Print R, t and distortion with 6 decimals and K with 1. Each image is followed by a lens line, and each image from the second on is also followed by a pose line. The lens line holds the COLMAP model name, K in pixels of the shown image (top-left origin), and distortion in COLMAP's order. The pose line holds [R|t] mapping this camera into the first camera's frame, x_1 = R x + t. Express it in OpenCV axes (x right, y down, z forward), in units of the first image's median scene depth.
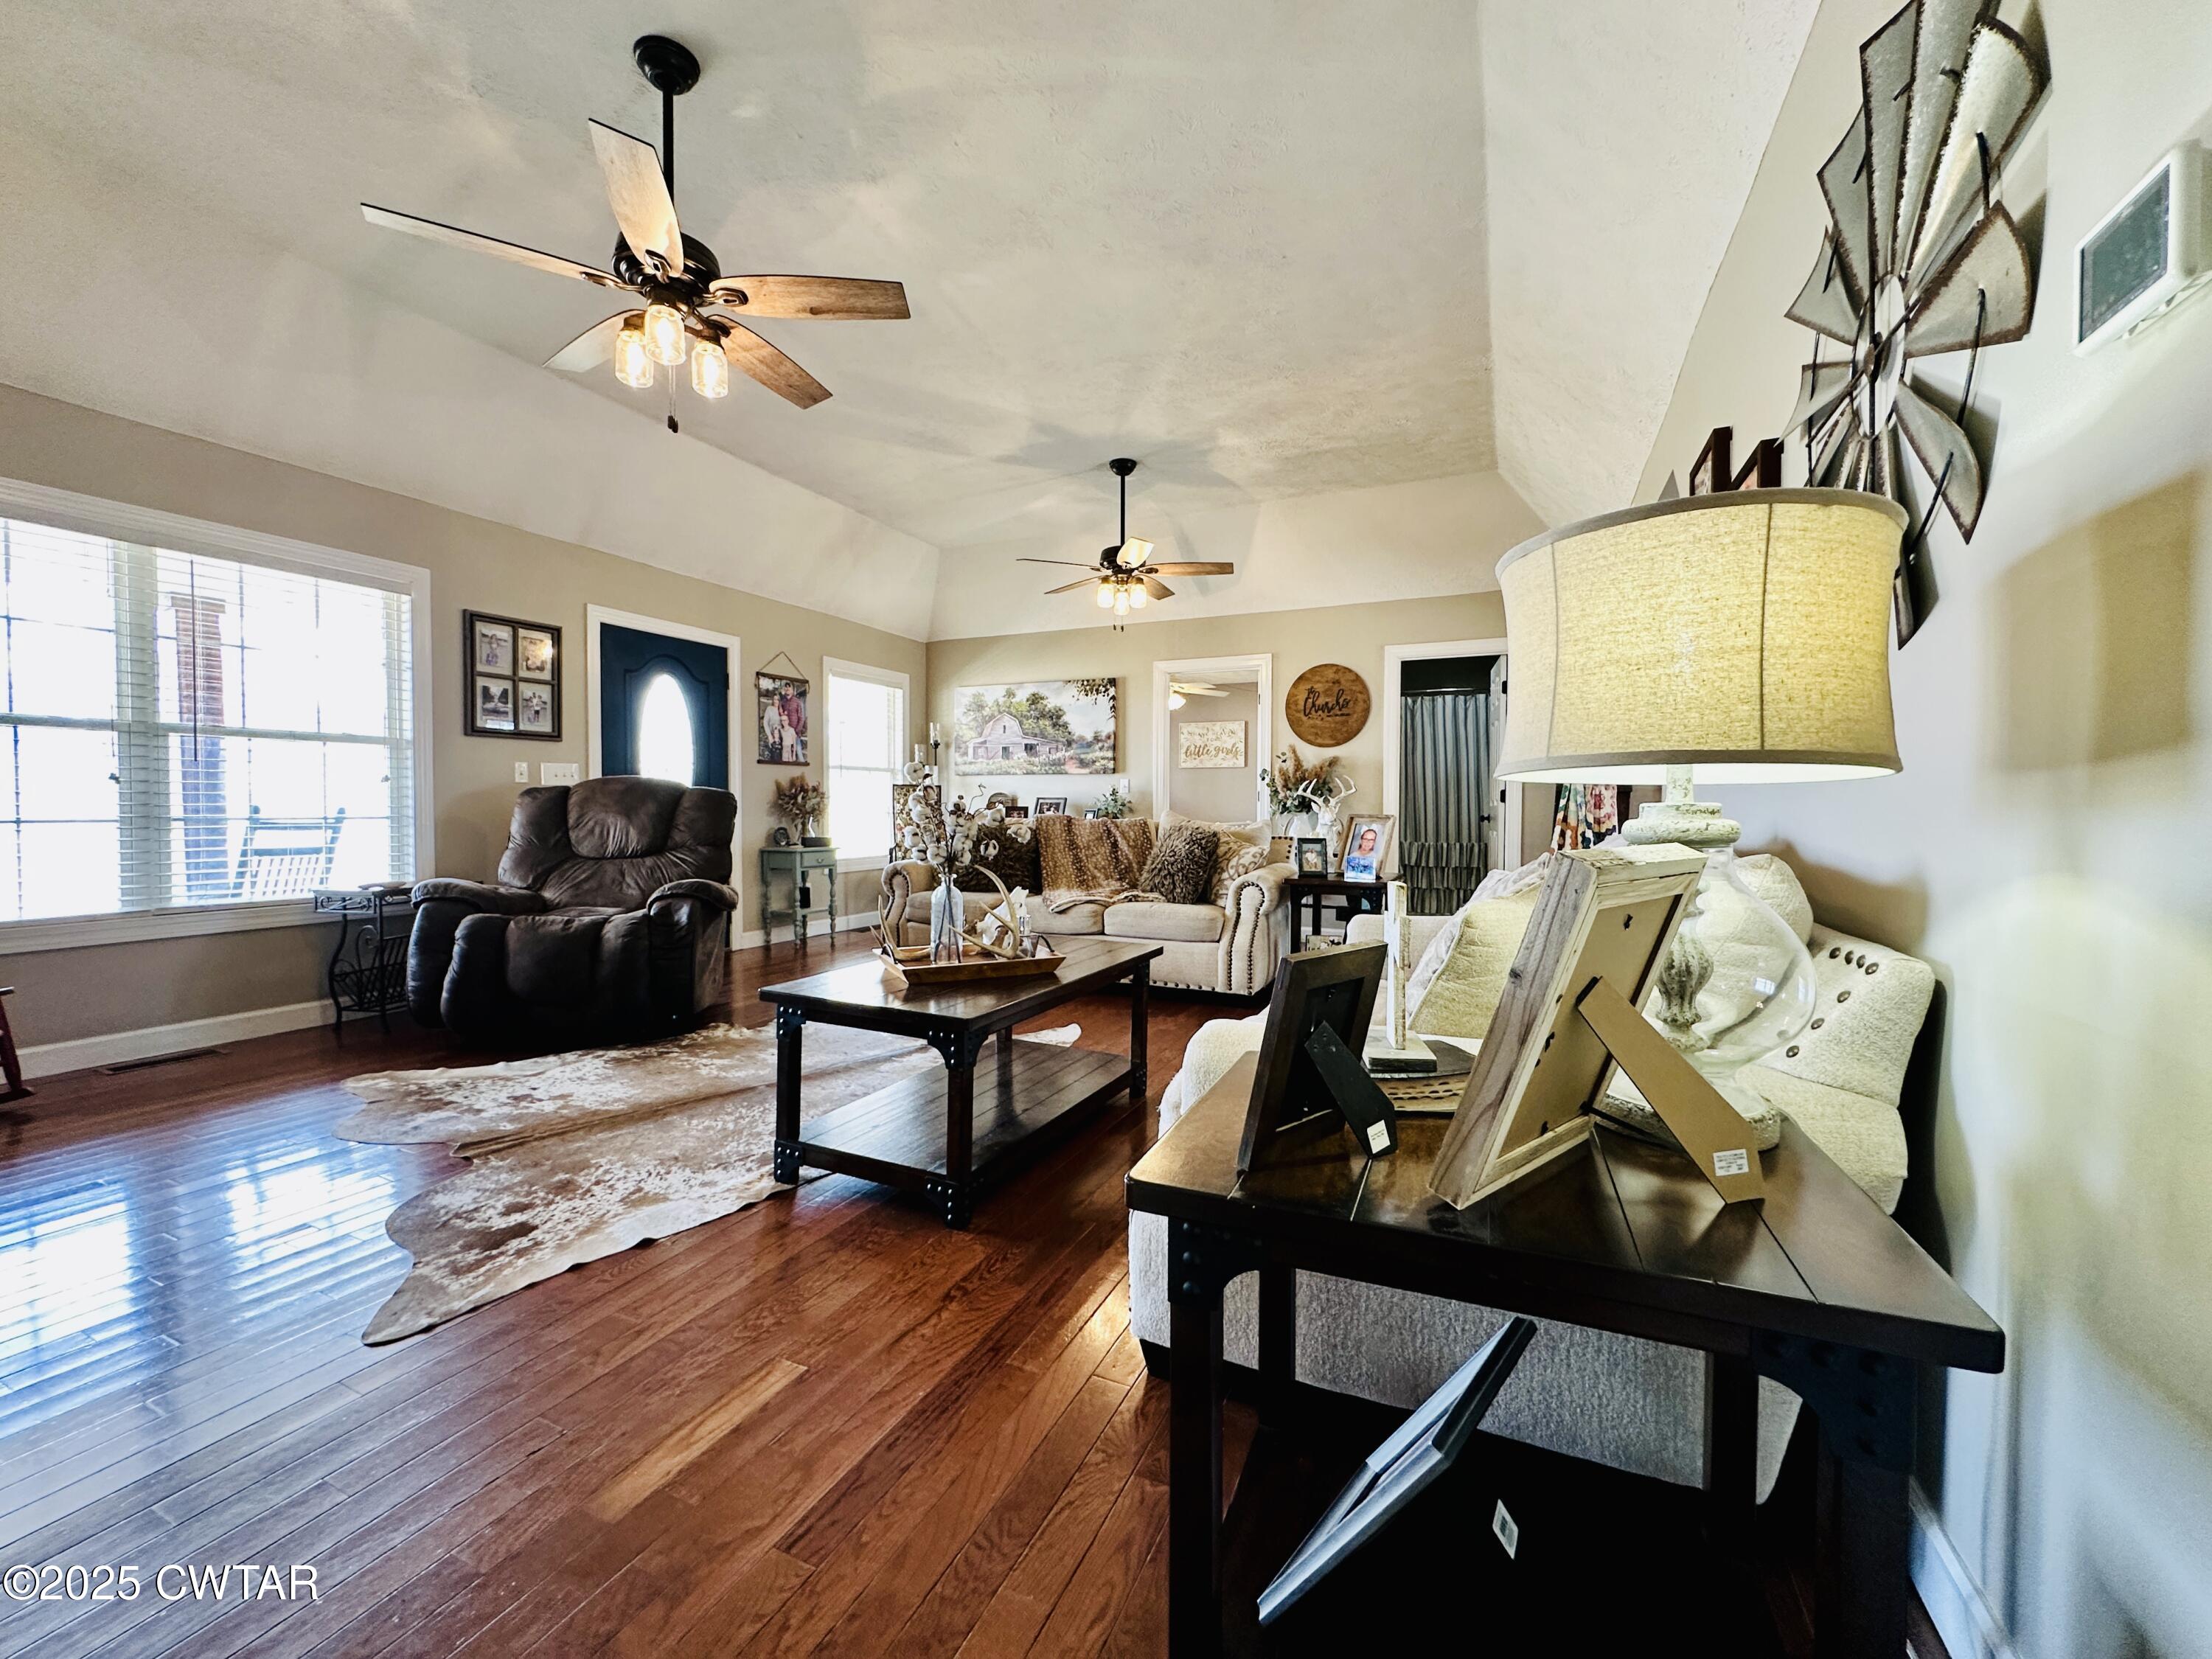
lens RADIAL K [[884.6, 0, 1107.5], [0, 884.6, 828.9], [0, 0, 1]] dist [-0.004280, 0.001059]
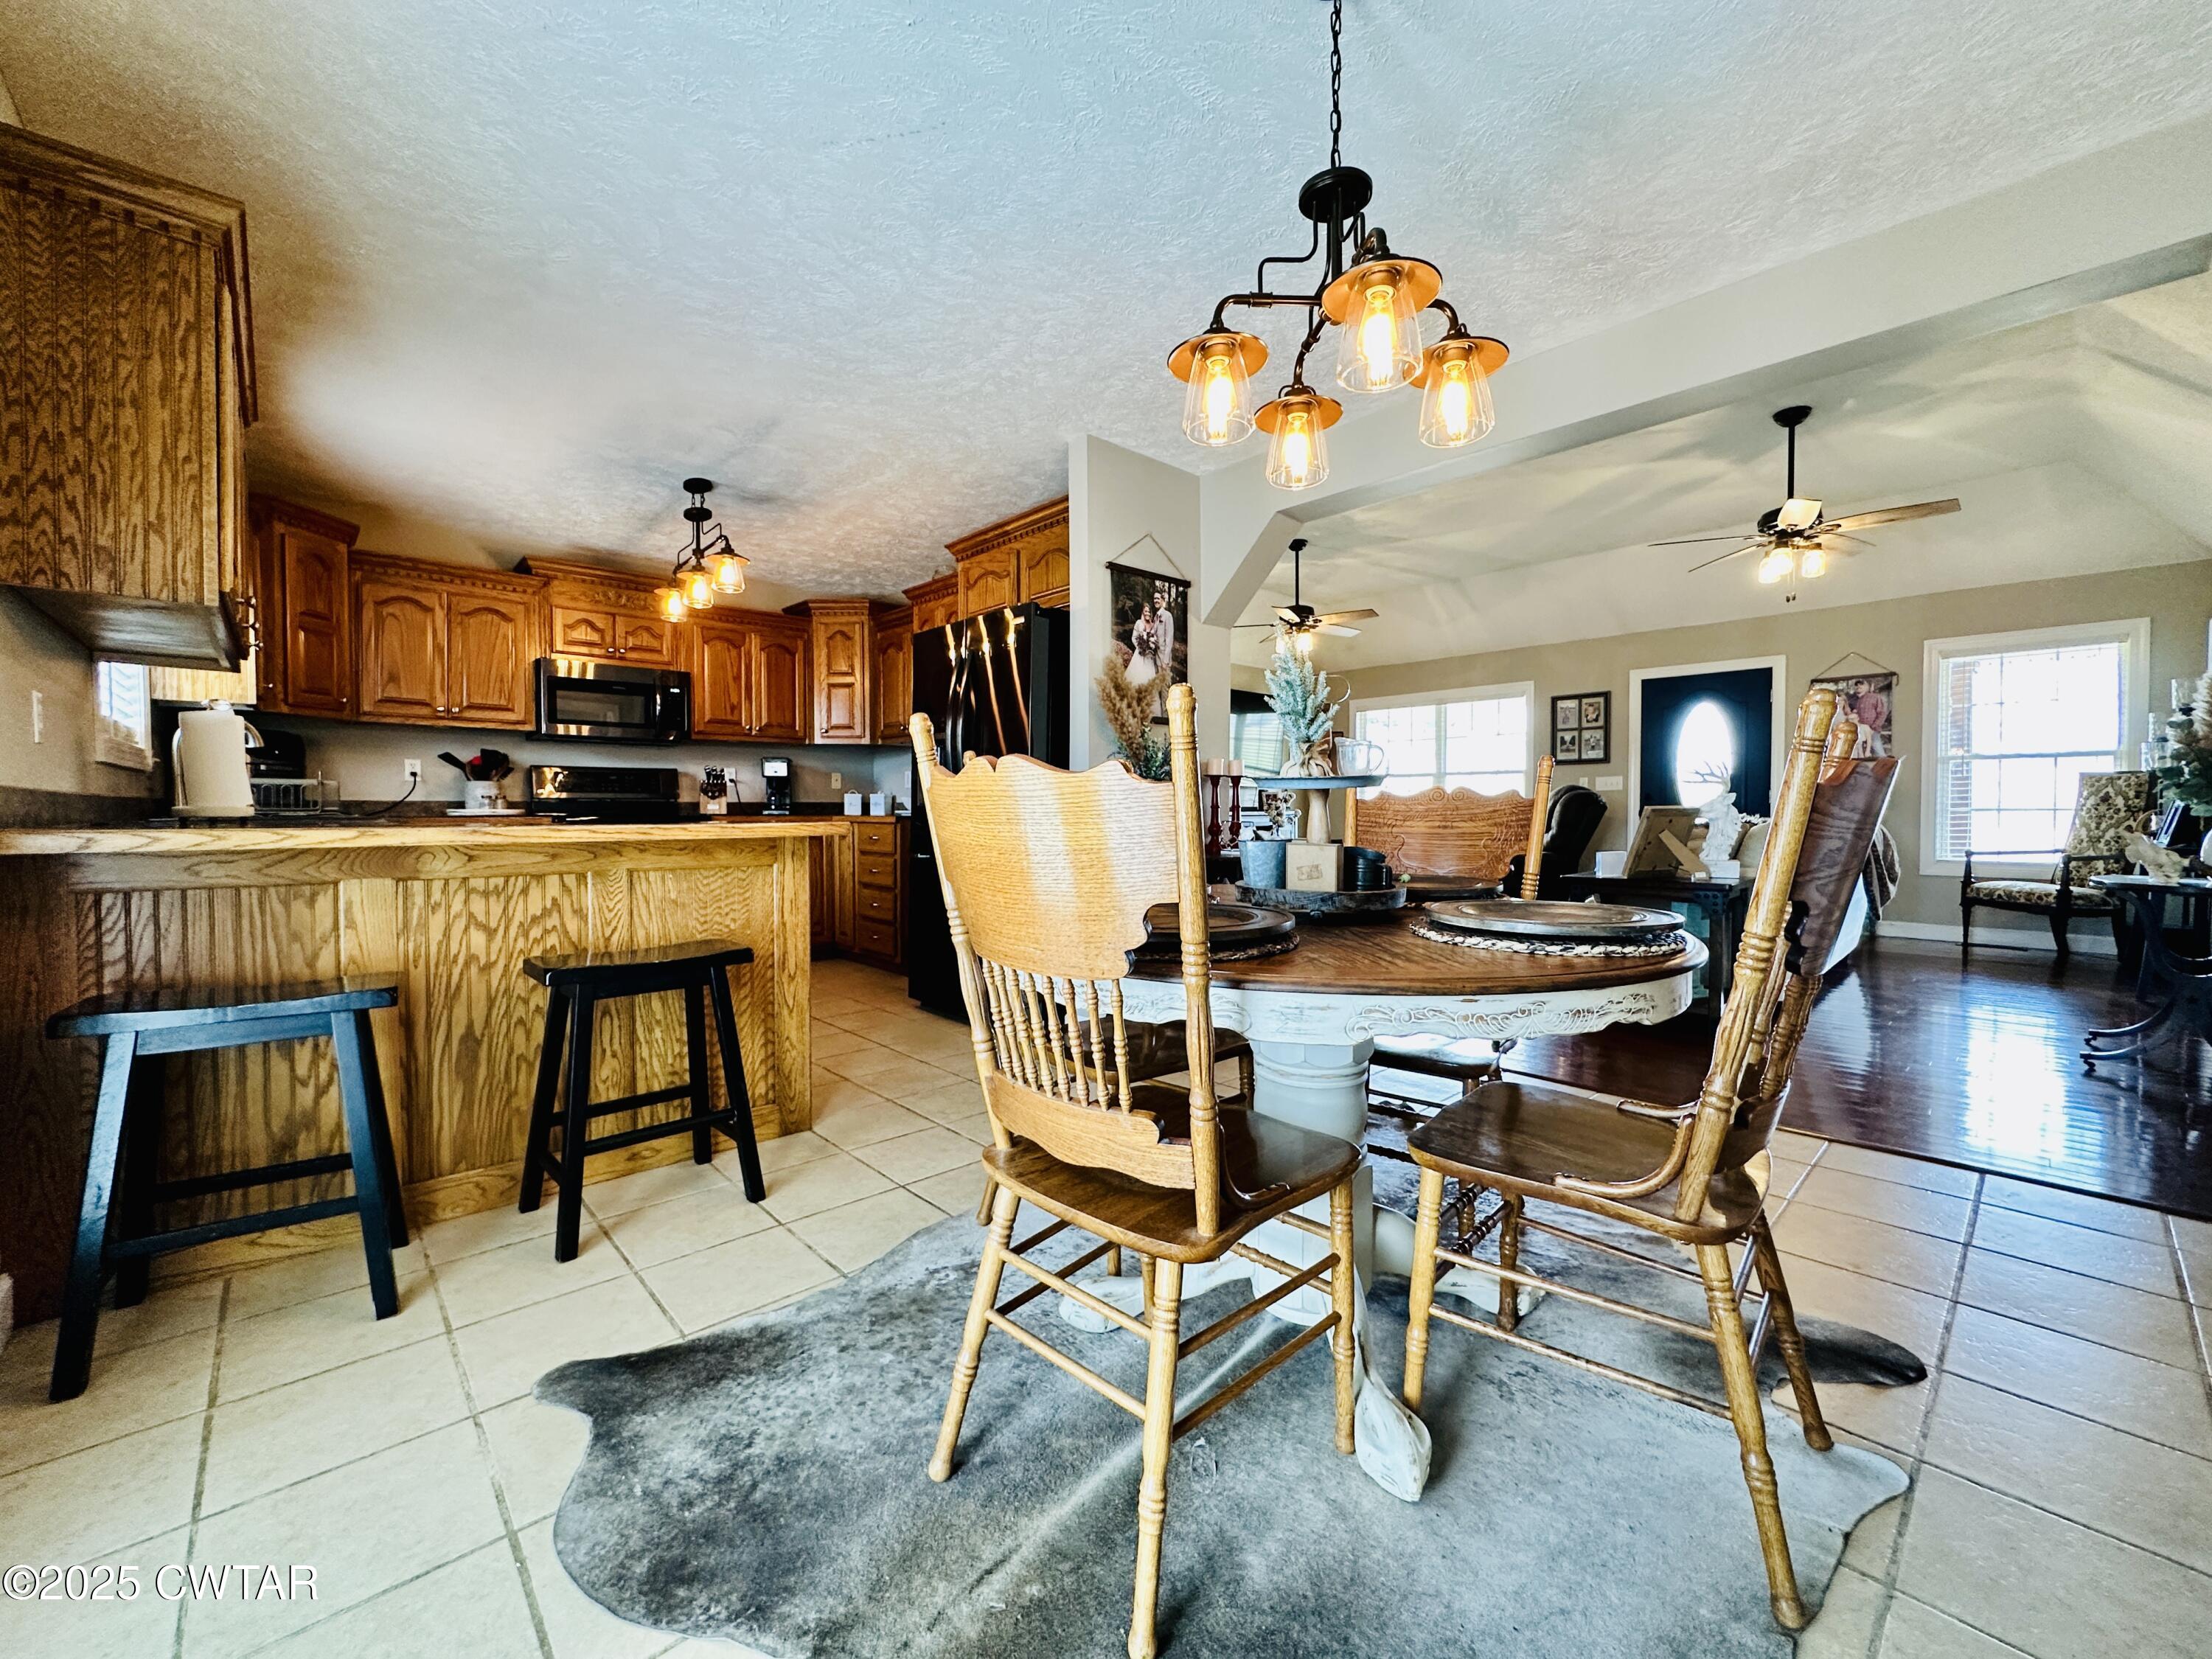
lens RADIAL K [[884.6, 0, 1106.5], [0, 884.6, 828.2], [0, 0, 1]] dist [-0.004280, 0.001059]
pose [[-0.386833, 0.019007, -0.921954, 1.154473], [-0.023704, 0.999252, 0.030546, -0.007812], [0.921845, 0.033670, -0.386094, 0.752113]]
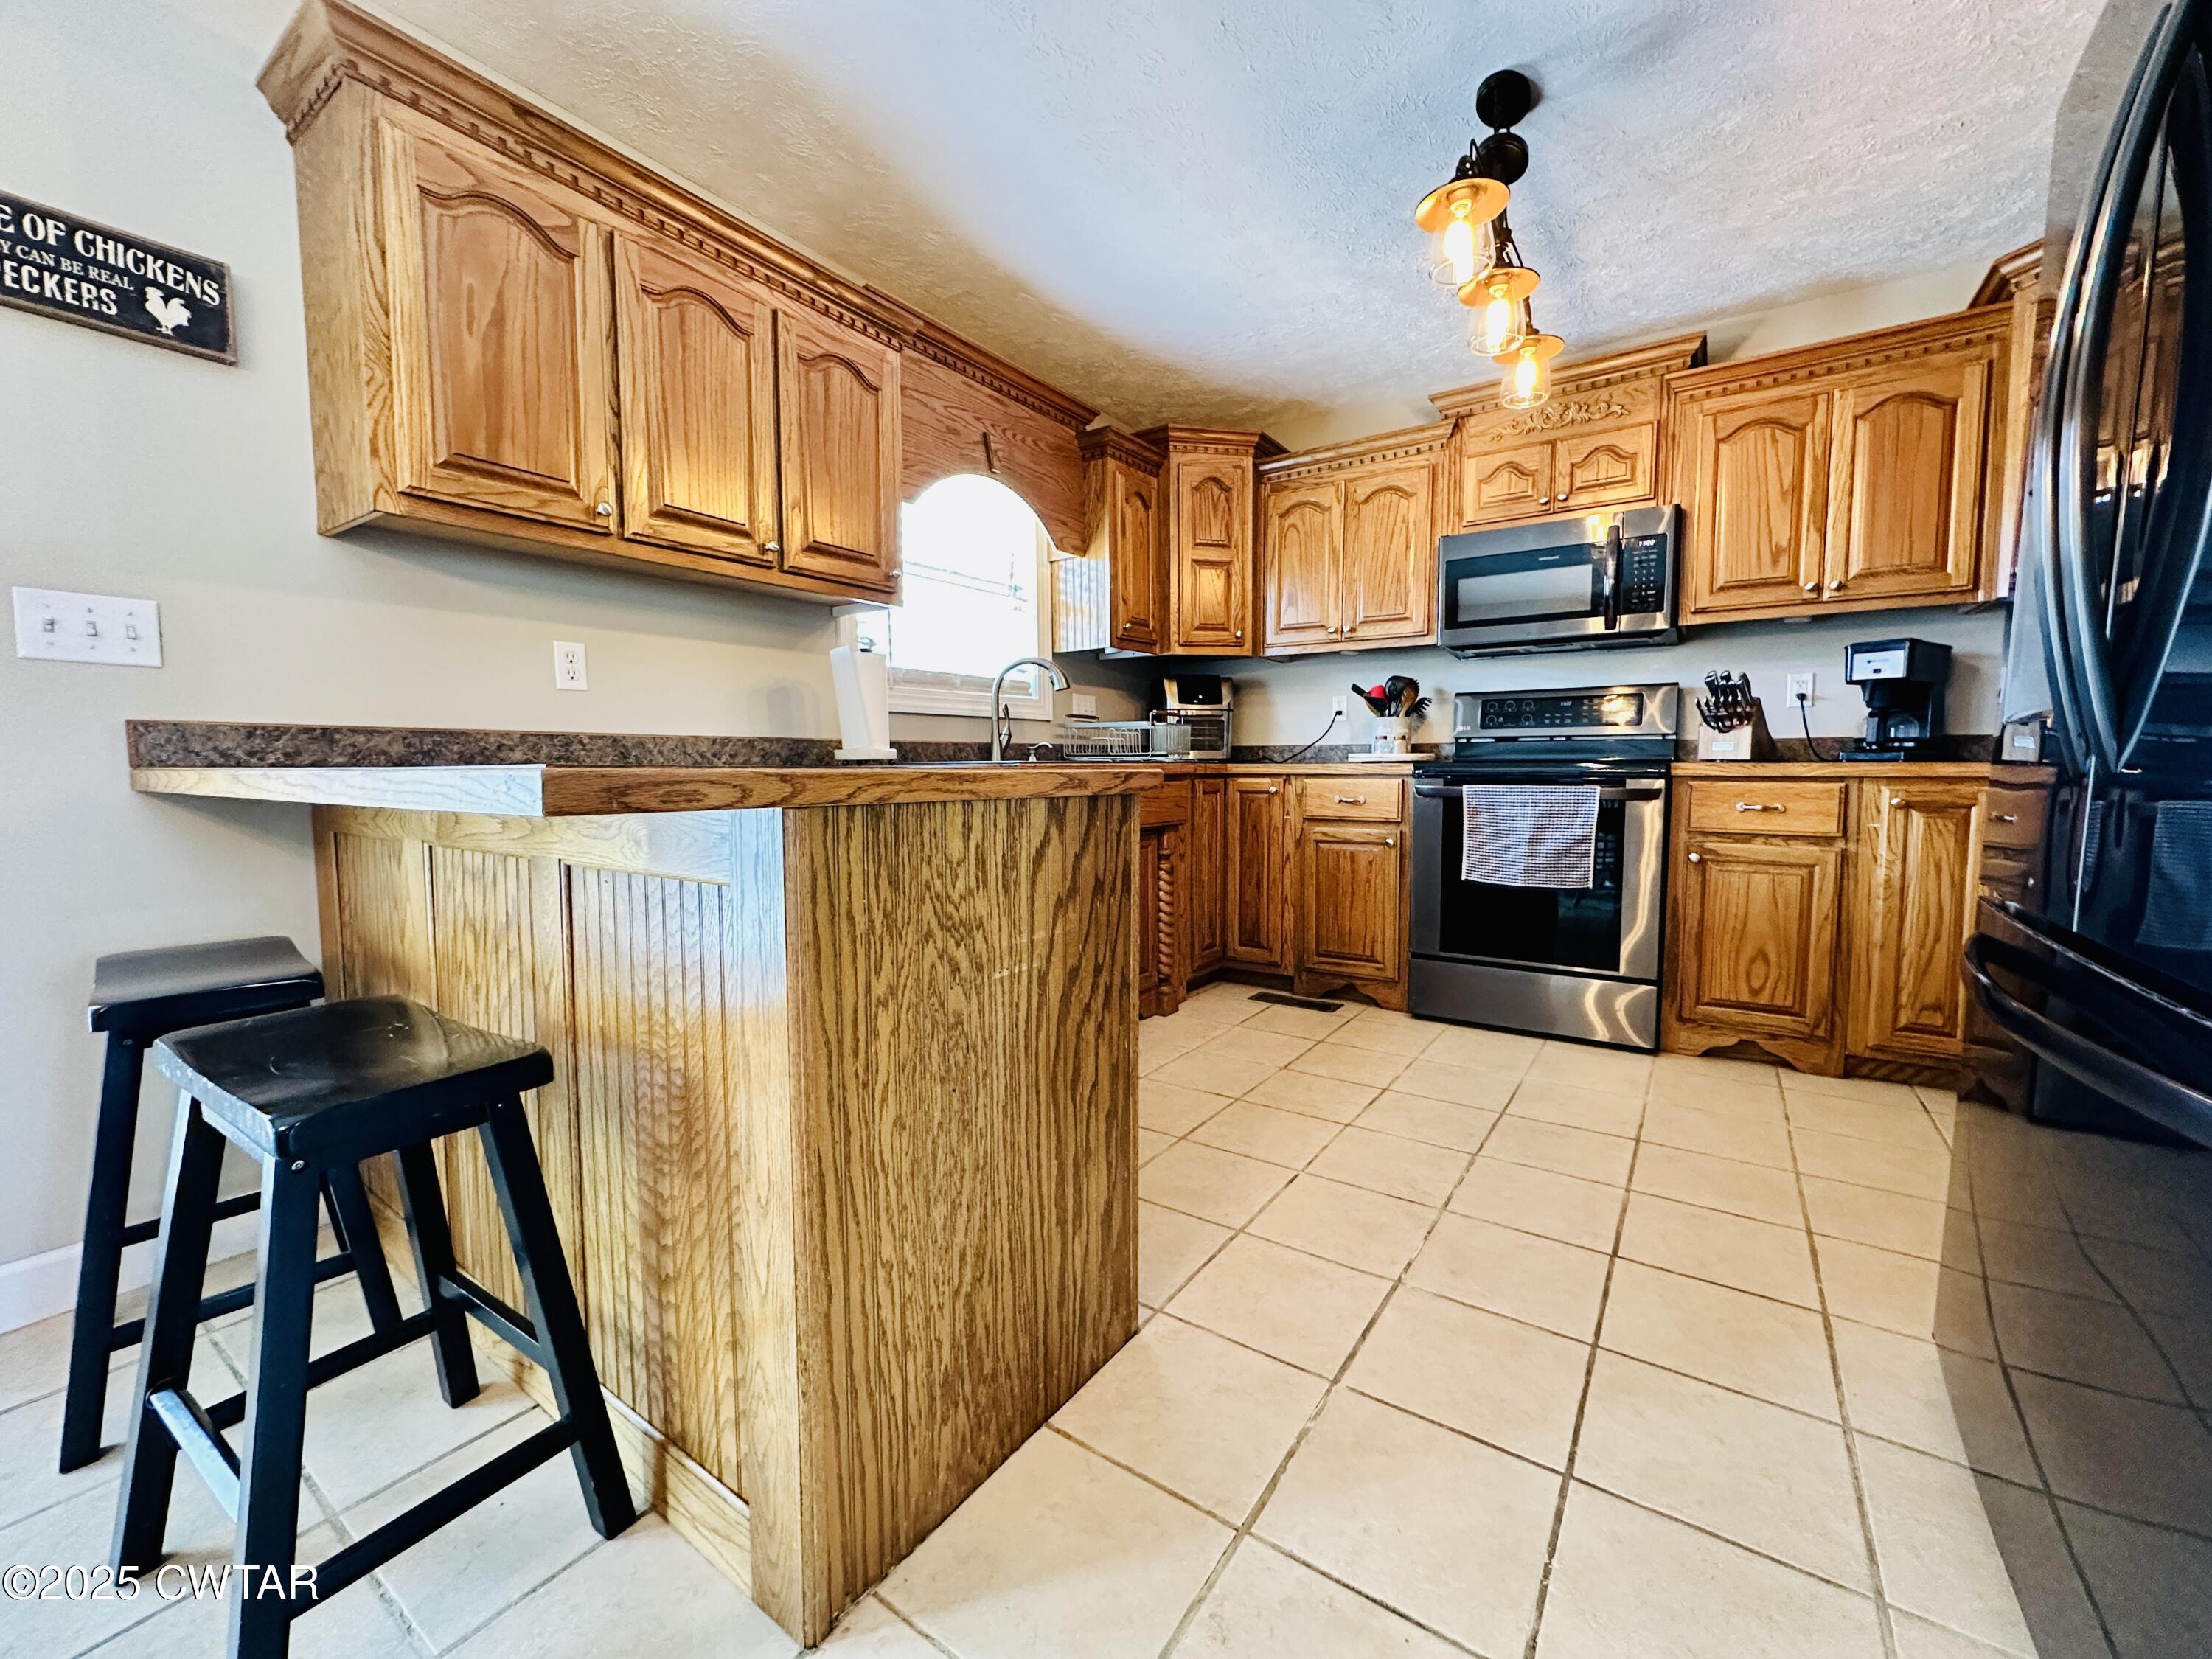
lens RADIAL K [[884.6, 0, 1108.0], [0, 884.6, 828.9], [0, 0, 1]] dist [-0.004280, 0.001059]
pose [[-0.985662, -0.011854, 0.168316, 0.659455], [0.005088, 0.994988, 0.099869, 0.003773], [-0.168656, 0.099293, -0.980661, 0.545392]]
